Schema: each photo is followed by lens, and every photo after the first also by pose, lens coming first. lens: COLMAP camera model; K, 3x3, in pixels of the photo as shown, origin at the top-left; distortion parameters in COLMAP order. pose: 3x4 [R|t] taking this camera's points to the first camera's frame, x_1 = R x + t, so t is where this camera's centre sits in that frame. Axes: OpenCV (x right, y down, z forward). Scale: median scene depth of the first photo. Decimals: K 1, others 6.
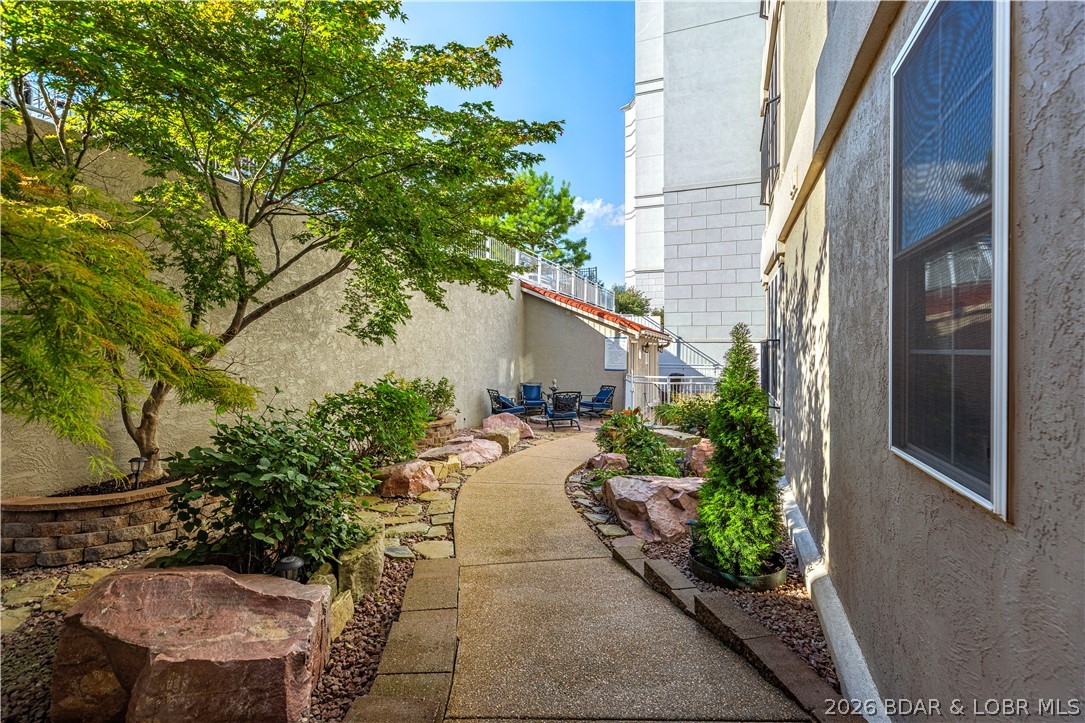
lens RADIAL K [[489.7, 0, 541.6], [0, 489.7, 374.8], [0, 0, 1]] dist [0.000863, 0.000006]
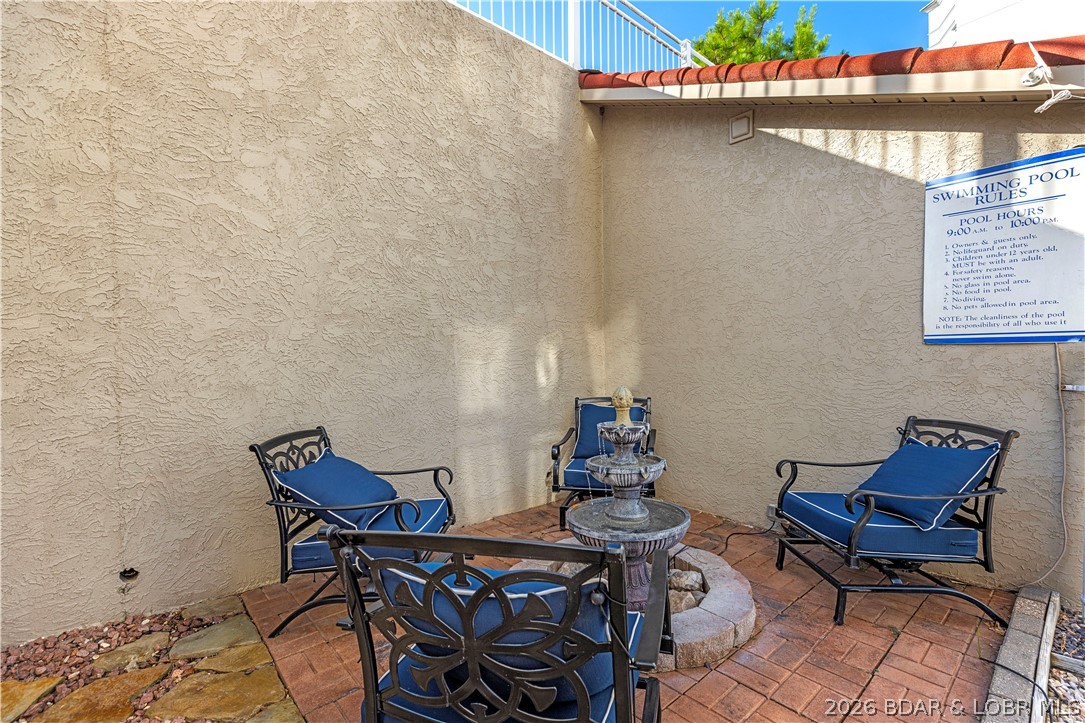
lens RADIAL K [[497.7, 0, 542.5], [0, 497.7, 361.5], [0, 0, 1]] dist [-0.001342, -0.000233]
pose [[0.880934, -0.018447, -0.472880, 0.088712], [0.002558, 0.999411, -0.034221, 0.004894], [0.473233, 0.028937, 0.880462, 0.751141]]
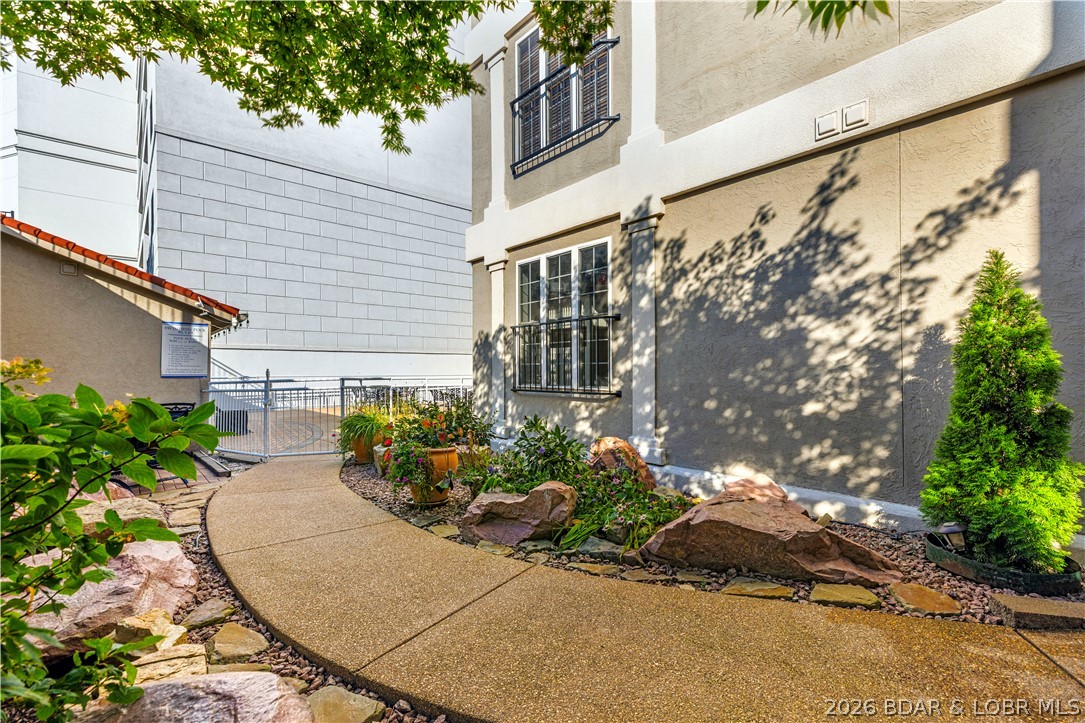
lens RADIAL K [[489.7, 0, 541.6], [0, 489.7, 374.8], [0, 0, 1]] dist [0.000863, 0.000006]
pose [[0.480629, -0.006491, 0.876900, -0.167662], [0.046236, 0.998769, -0.017949, 0.018627], [-0.875704, 0.049172, 0.480338, 0.326915]]
